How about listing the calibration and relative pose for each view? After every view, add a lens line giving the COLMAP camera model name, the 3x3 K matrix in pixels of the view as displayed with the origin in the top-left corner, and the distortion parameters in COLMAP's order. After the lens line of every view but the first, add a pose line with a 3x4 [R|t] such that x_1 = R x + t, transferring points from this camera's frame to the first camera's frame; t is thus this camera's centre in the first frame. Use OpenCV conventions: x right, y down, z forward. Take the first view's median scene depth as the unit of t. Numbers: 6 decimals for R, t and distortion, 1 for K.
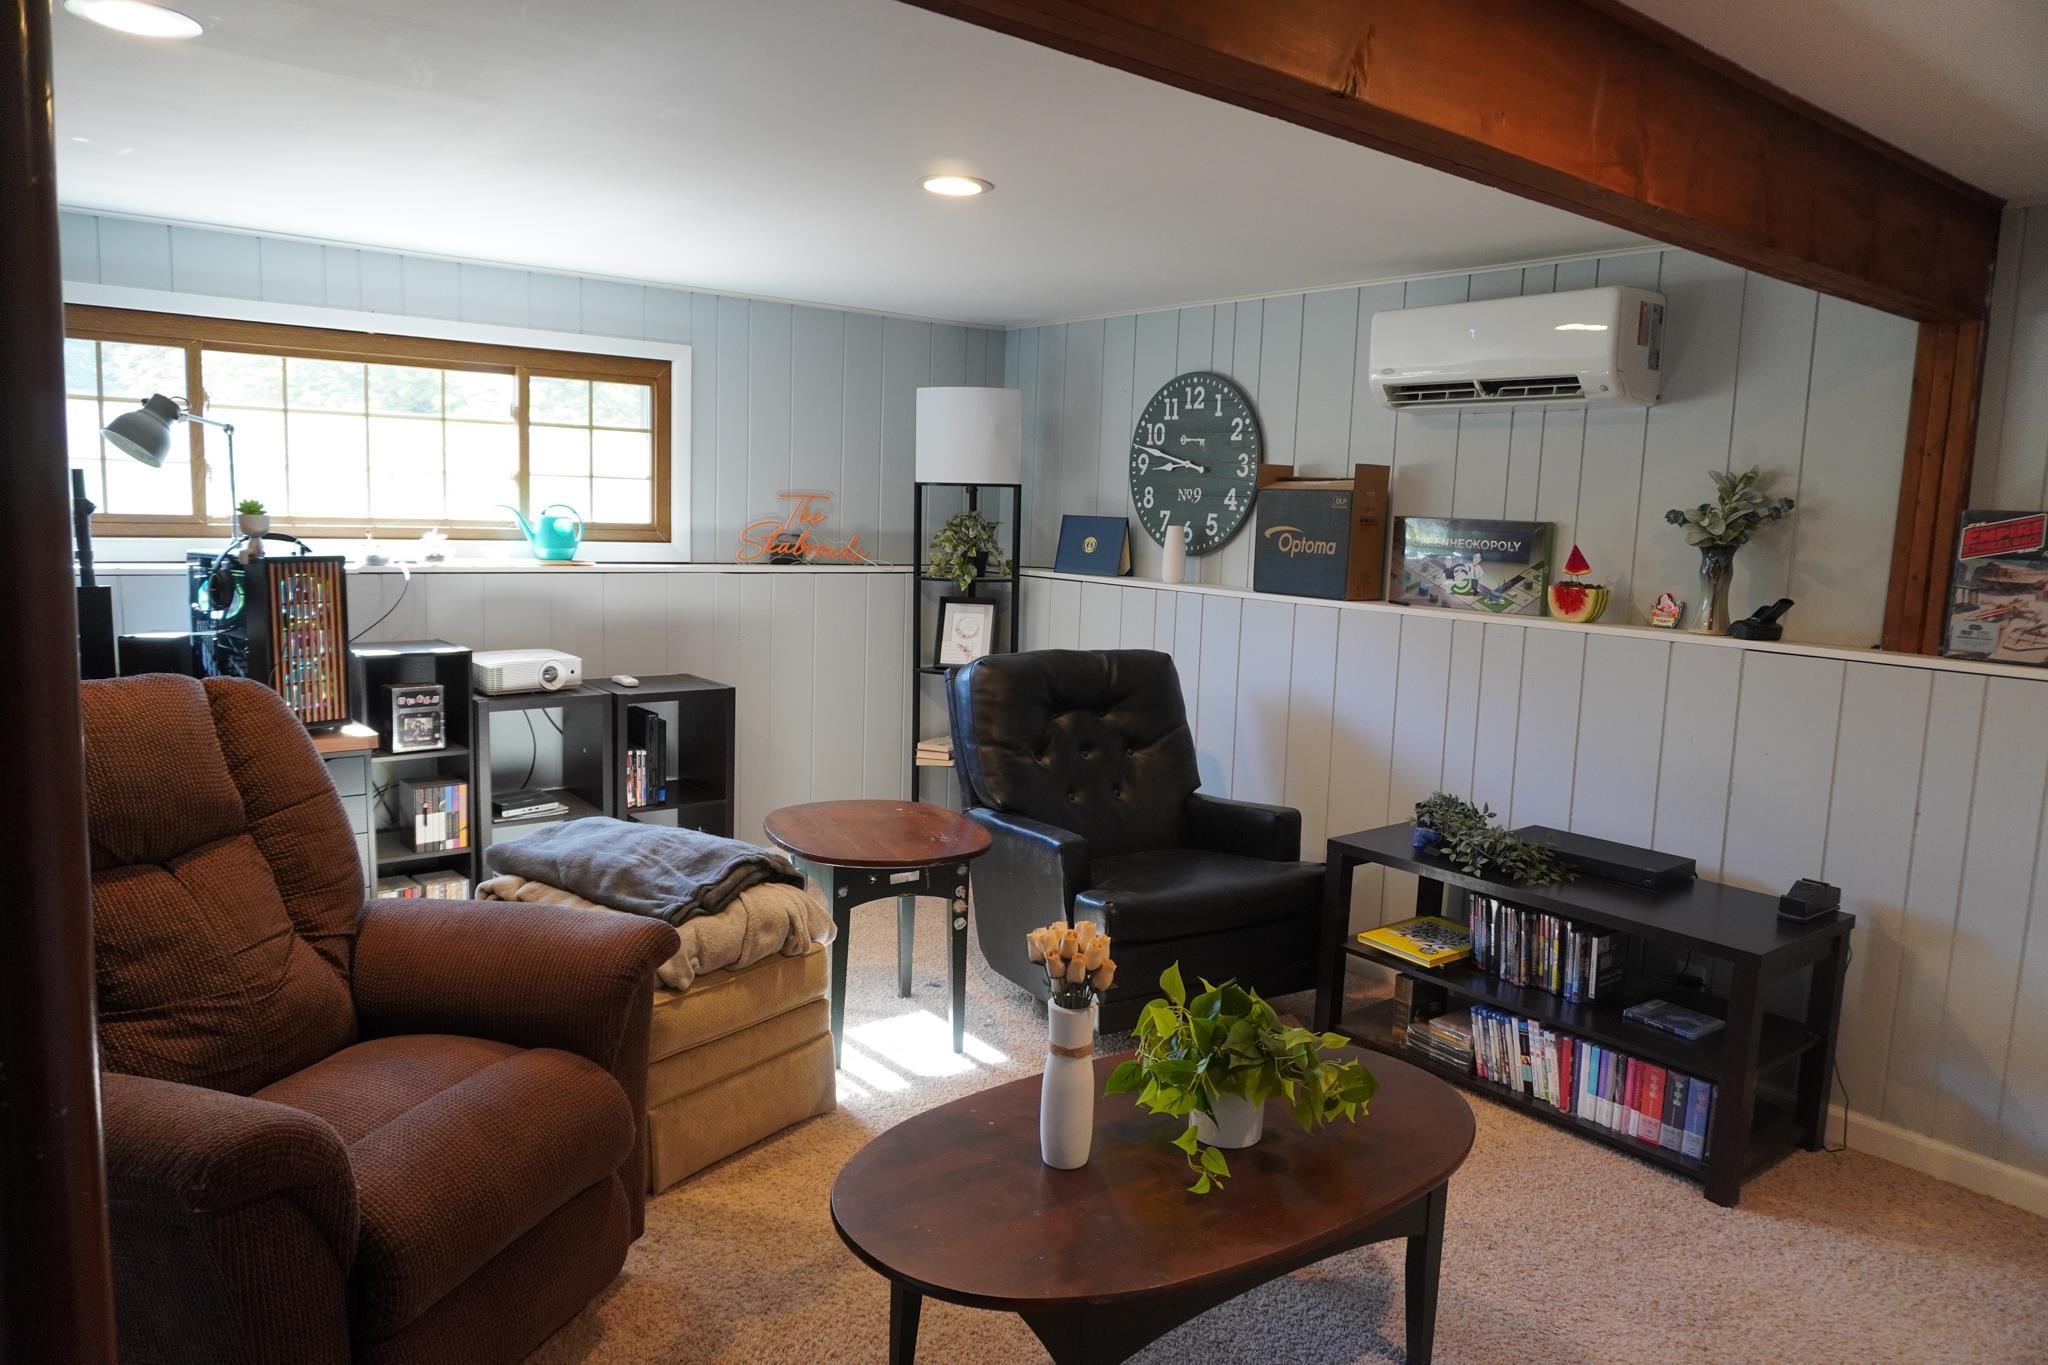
lens RADIAL K [[1384.4, 0, 1024.0], [0, 1384.4, 682.5], [0, 0, 1]] dist [-0.005407, 0.004004]
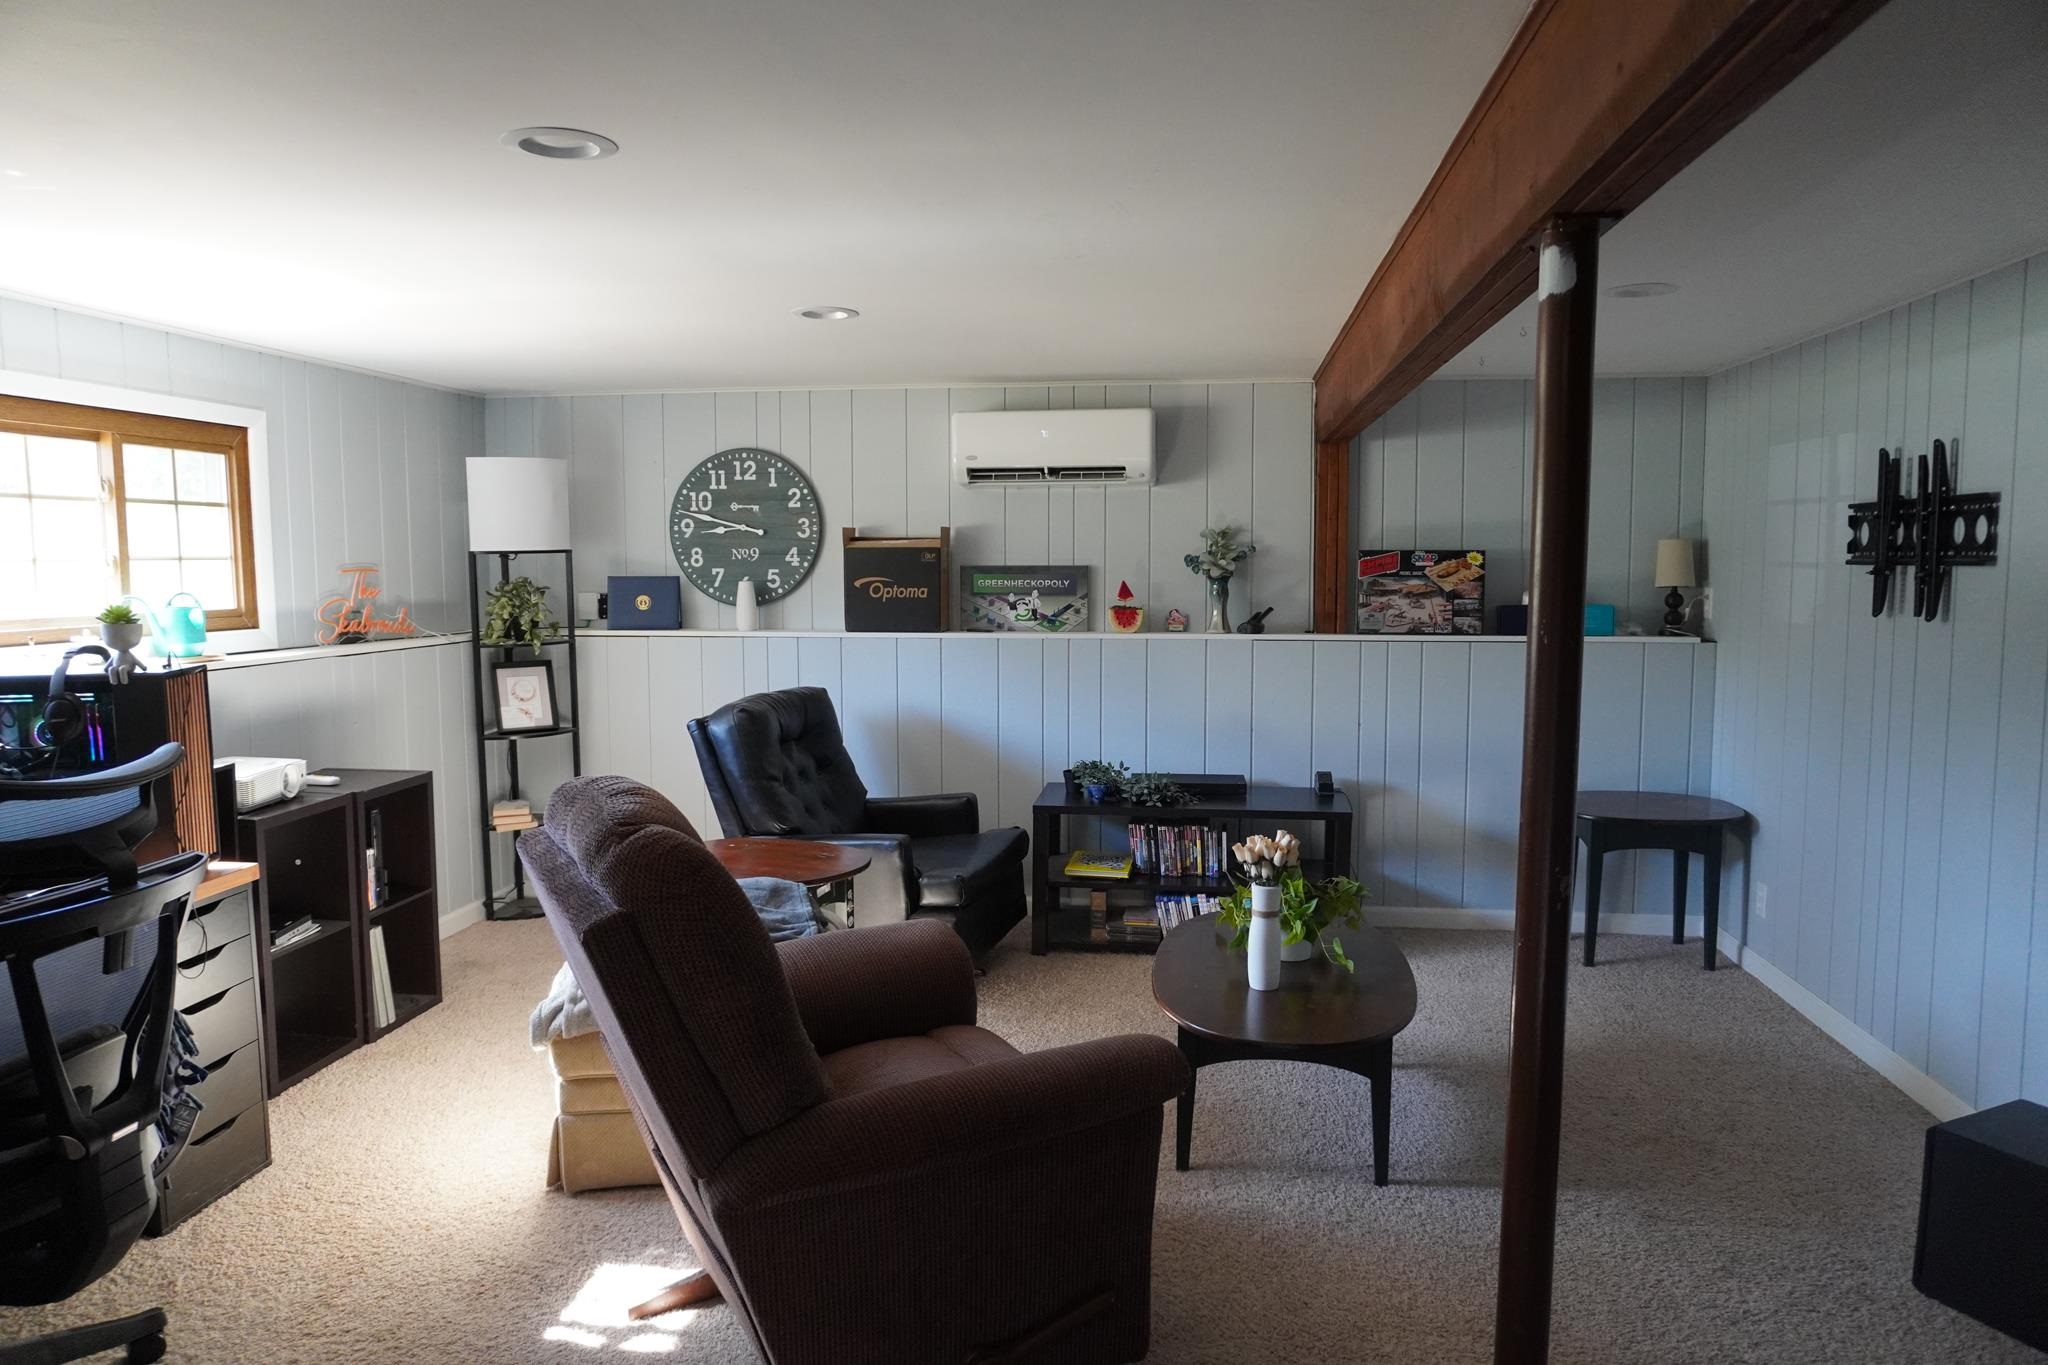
lens RADIAL K [[1384.4, 0, 1024.0], [0, 1384.4, 682.5], [0, 0, 1]] dist [-0.005407, 0.004004]
pose [[0.717038, -0.100820, 0.689704, -0.537218], [0.117425, 0.992814, 0.023049, -0.029537], [-0.687072, 0.064461, 0.723725, 0.013802]]
